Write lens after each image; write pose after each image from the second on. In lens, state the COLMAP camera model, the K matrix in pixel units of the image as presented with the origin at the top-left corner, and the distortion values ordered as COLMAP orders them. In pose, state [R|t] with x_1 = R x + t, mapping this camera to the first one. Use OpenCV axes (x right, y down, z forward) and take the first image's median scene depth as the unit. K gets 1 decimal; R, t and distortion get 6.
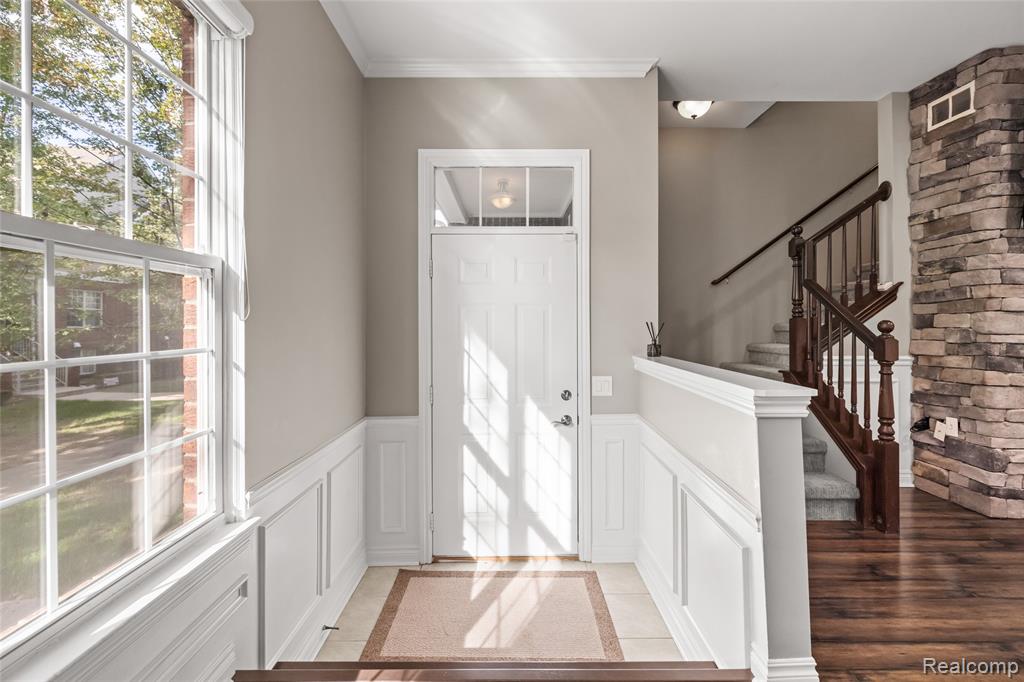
lens RADIAL K [[438.6, 0, 510.6], [0, 438.6, 323.7], [0, 0, 1]] dist [0.000006, 0.000324]
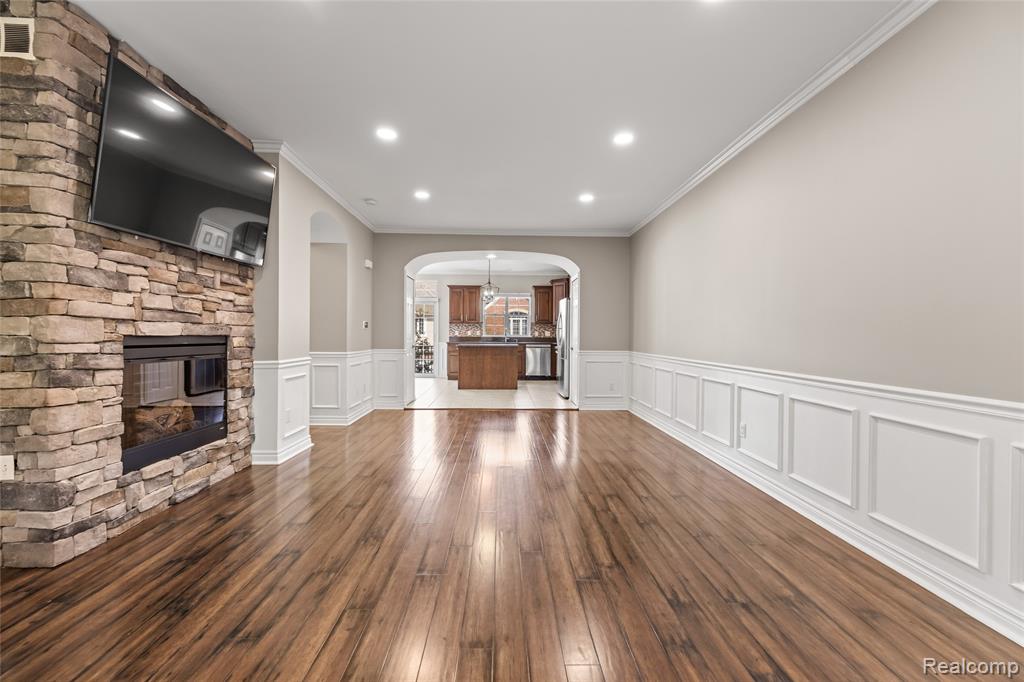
lens RADIAL K [[430.9, 0, 512.0], [0, 430.9, 341.0], [0, 0, 1]] dist [0.000194, 0.000198]
pose [[-0.020318, -0.013524, 0.999702, 0.273310], [-0.010905, 0.999852, 0.013304, -0.000458], [-0.999734, -0.010632, -0.020463, 0.164386]]
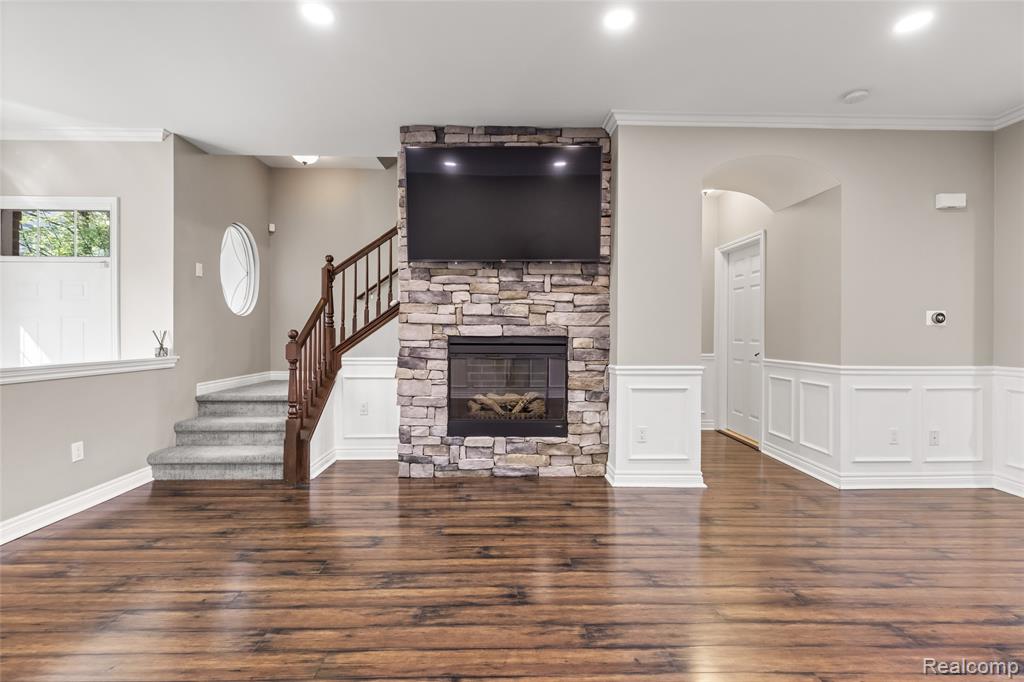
lens RADIAL K [[435.3, 0, 511.2], [0, 435.3, 335.2], [0, 0, 1]] dist [-0.000141, 0.000097]
pose [[0.999901, 0.003635, 0.013593, 1.402972], [-0.003738, 0.999965, 0.007542, -0.003092], [-0.013565, -0.007592, 0.999879, -0.328650]]
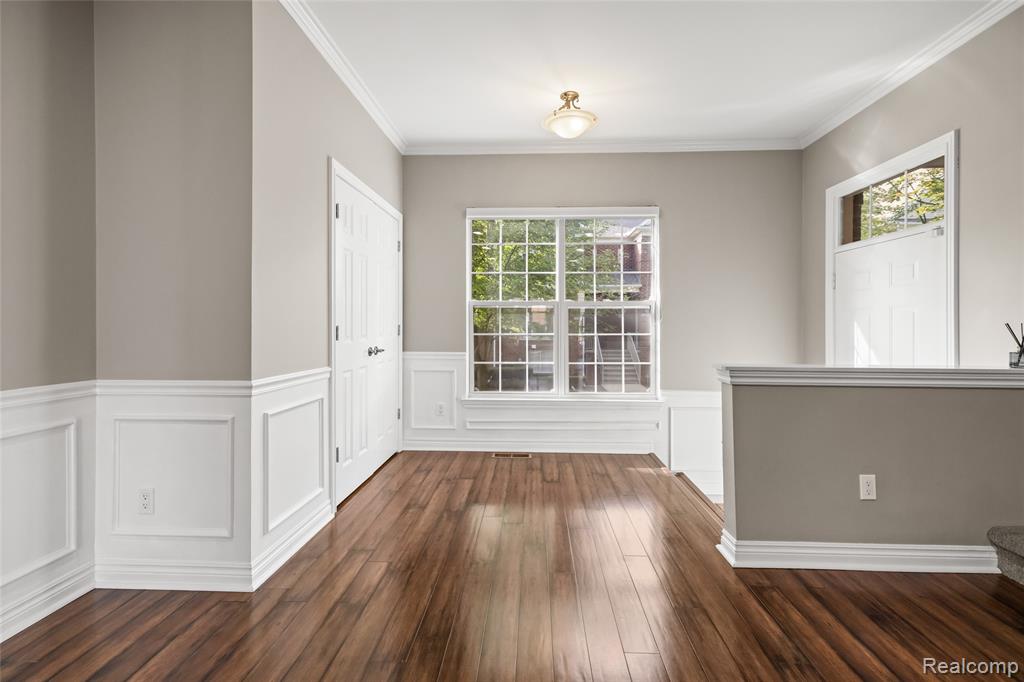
lens RADIAL K [[438.6, 0, 510.6], [0, 438.6, 323.7], [0, 0, 1]] dist [0.000006, 0.000324]
pose [[-0.056552, 0.000616, -0.998399, 1.188137], [0.003256, 0.999995, 0.000432, -0.005746], [0.998394, -0.003226, -0.056554, 0.152051]]
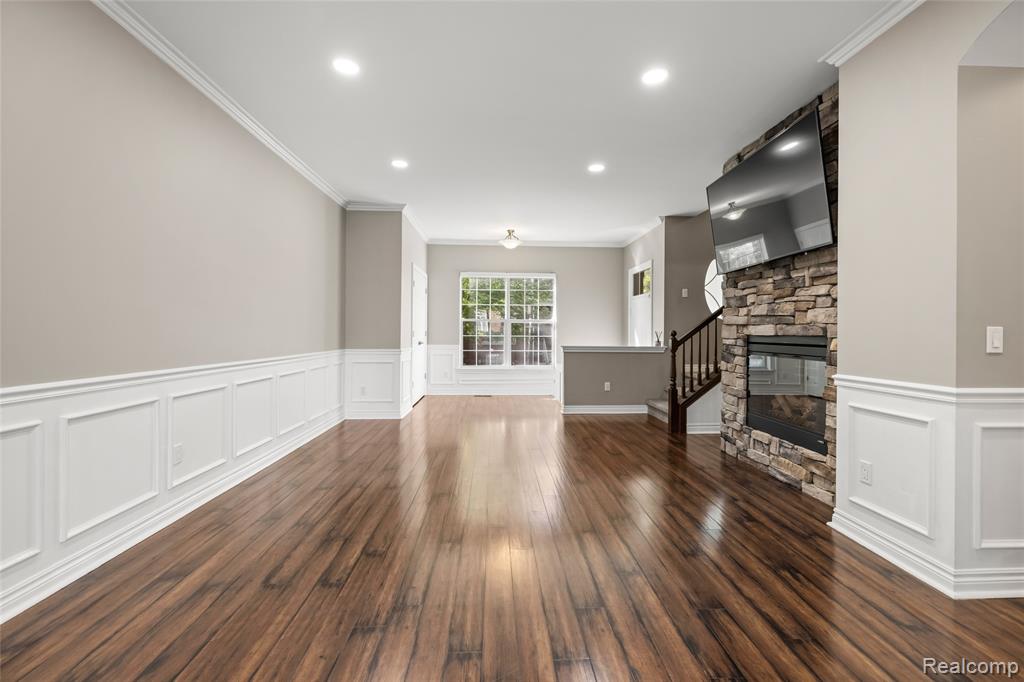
lens RADIAL K [[435.3, 0, 511.2], [0, 435.3, 335.2], [0, 0, 1]] dist [-0.000141, 0.000097]
pose [[0.041144, 0.008391, -0.999118, 2.667934], [-0.002634, 0.999962, 0.008289, -0.000431], [0.999150, 0.002291, 0.041164, 0.142060]]
